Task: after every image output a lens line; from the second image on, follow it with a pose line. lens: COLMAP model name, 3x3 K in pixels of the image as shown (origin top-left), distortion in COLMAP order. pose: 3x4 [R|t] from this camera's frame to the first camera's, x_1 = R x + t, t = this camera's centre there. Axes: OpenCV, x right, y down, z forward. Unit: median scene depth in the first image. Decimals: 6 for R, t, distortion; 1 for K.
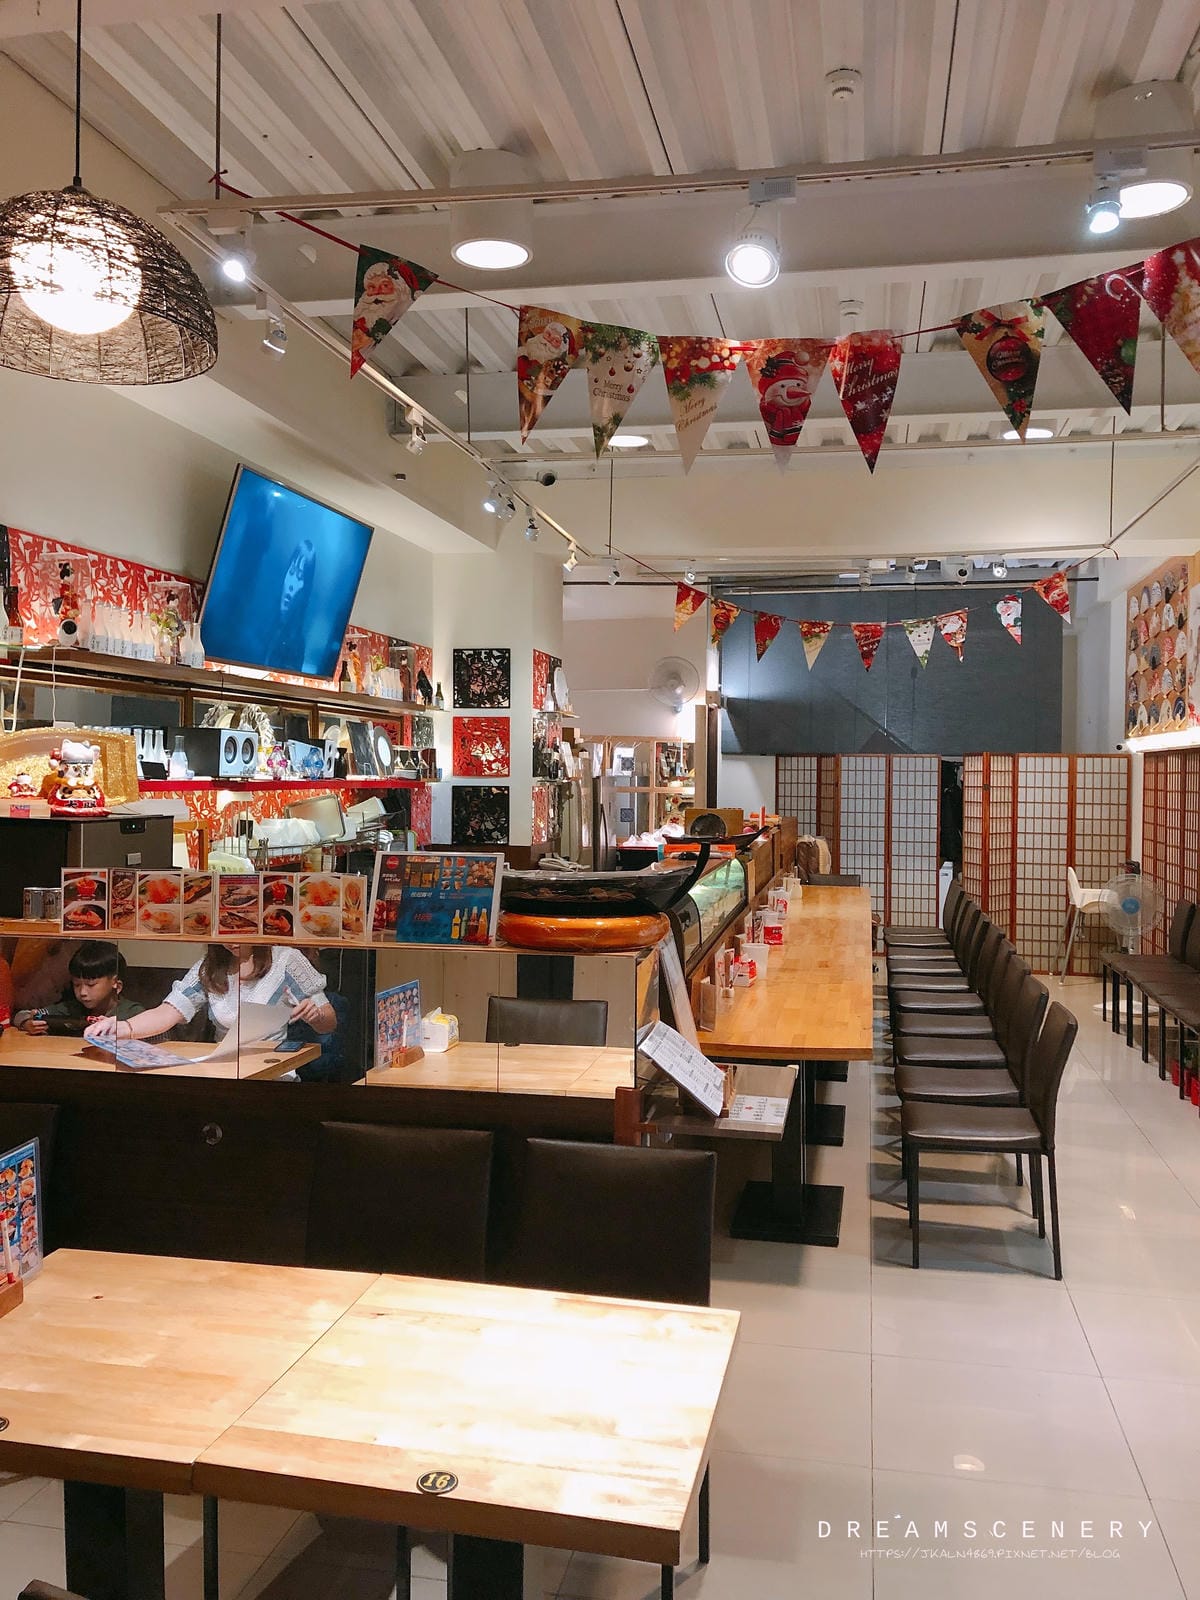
lens RADIAL K [[1288.1, 0, 602.9], [0, 1288.1, 796.3], [0, 0, 1]] dist [0.002669, -0.000943]
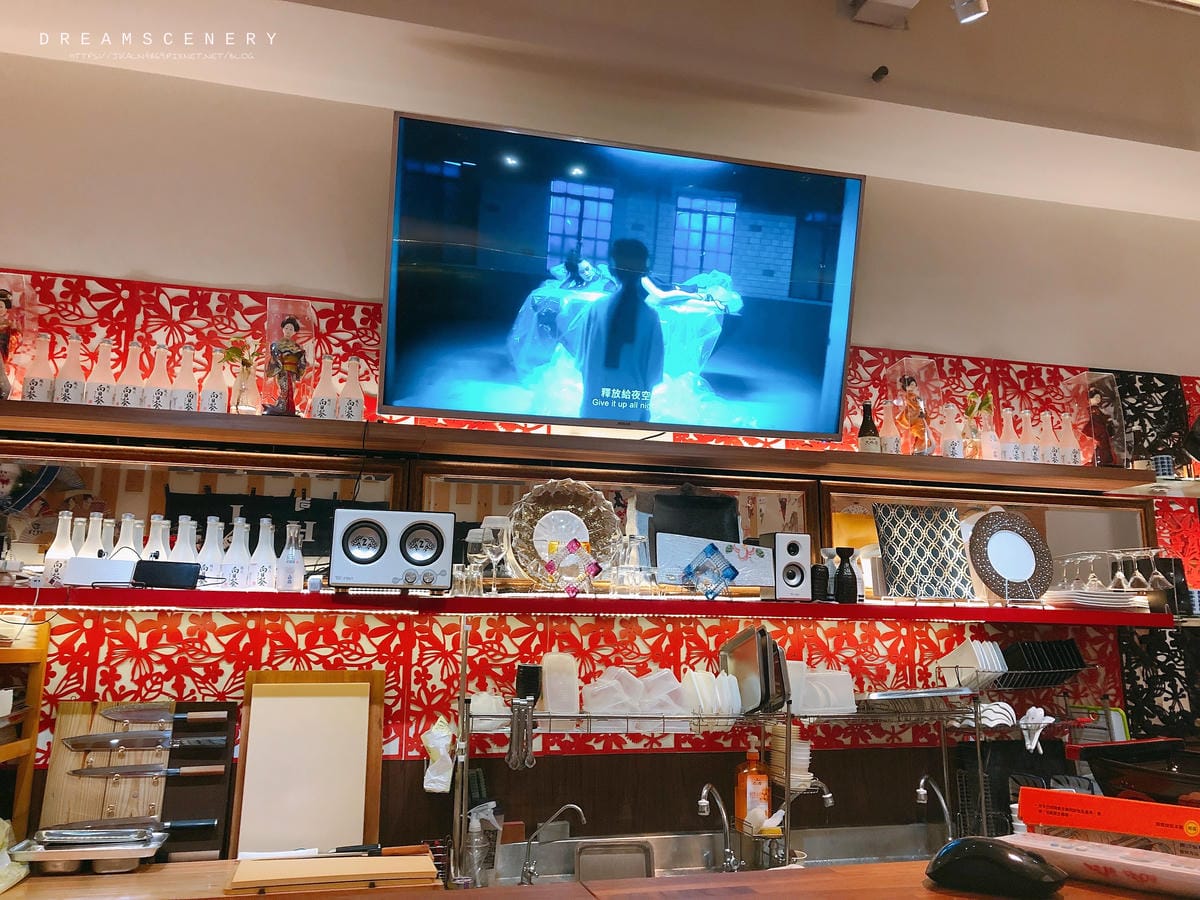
lens RADIAL K [[966.0, 0, 599.2], [0, 966.0, 451.3], [0, 0, 1]] dist [0.002669, -0.000943]
pose [[0.441754, -0.121143, -0.888919, 0.146957], [-0.035418, 0.987714, -0.152209, -0.009582], [0.896437, 0.098723, 0.432036, 0.676028]]
